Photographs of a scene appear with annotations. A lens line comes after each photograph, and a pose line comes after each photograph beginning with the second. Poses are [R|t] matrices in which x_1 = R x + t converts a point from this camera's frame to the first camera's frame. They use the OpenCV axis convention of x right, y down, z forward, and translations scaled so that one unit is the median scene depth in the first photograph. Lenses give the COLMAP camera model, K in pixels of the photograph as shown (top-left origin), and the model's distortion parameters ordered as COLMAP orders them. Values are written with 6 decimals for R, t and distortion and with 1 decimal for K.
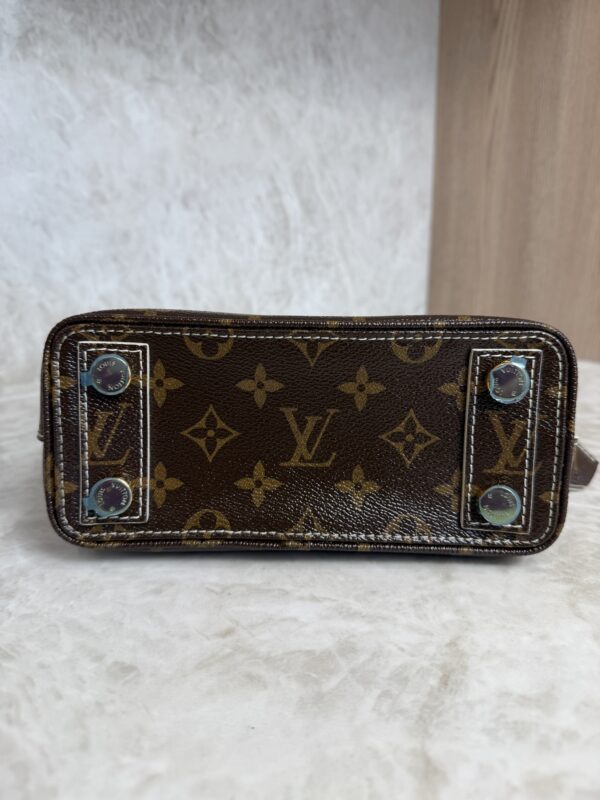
lens RADIAL K [[587.0, 0, 297.7], [0, 587.0, 398.0], [0, 0, 1]] dist [-0.047576, 0.008213]
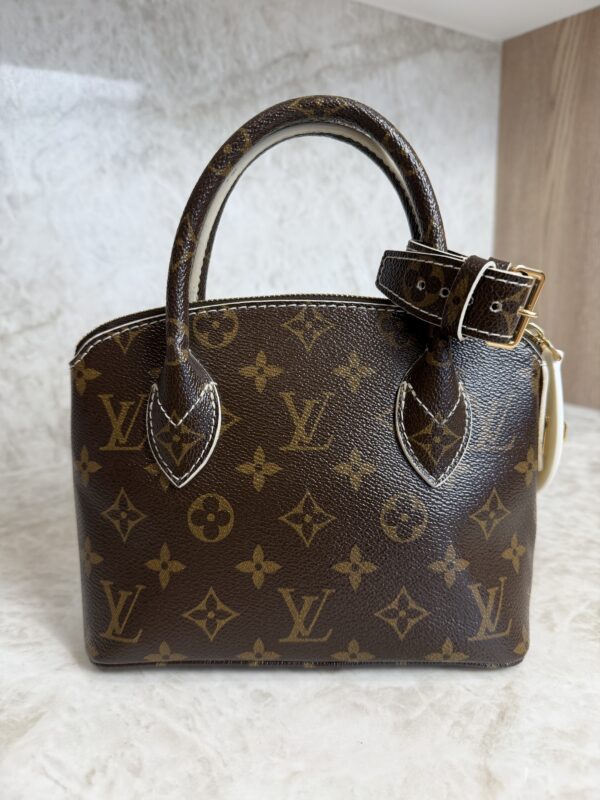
lens RADIAL K [[583.1, 0, 298.0], [0, 583.1, 401.5], [0, 0, 1]] dist [-0.043437, 0.010697]
pose [[0.995478, 0.010049, -0.094462, -0.084257], [-0.013231, 0.999364, -0.033121, -0.163854], [0.094069, 0.034221, 0.994977, -0.337651]]
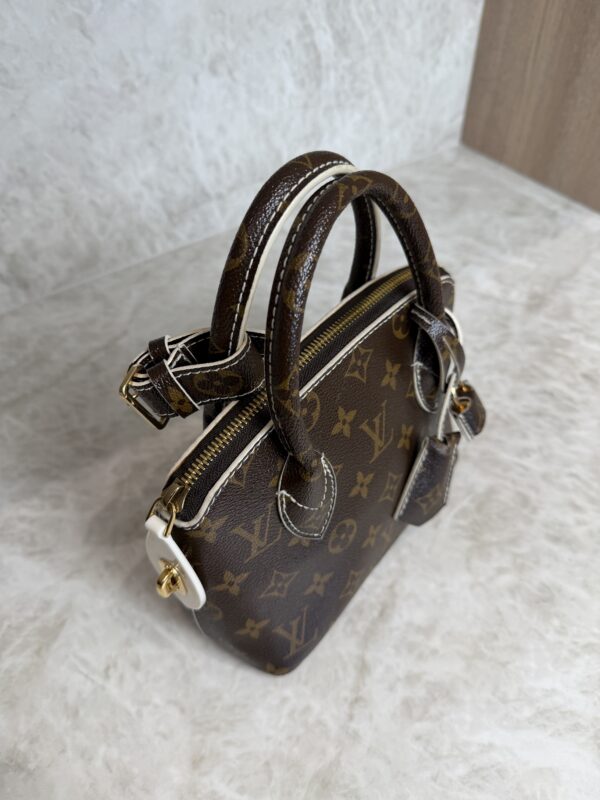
lens RADIAL K [[583.1, 0, 298.0], [0, 583.1, 401.5], [0, 0, 1]] dist [-0.043437, 0.010697]
pose [[0.998370, 0.035399, -0.044765, 0.028910], [-0.006189, 0.846920, 0.531685, -1.007067], [0.056734, -0.530541, 0.845758, -0.256215]]
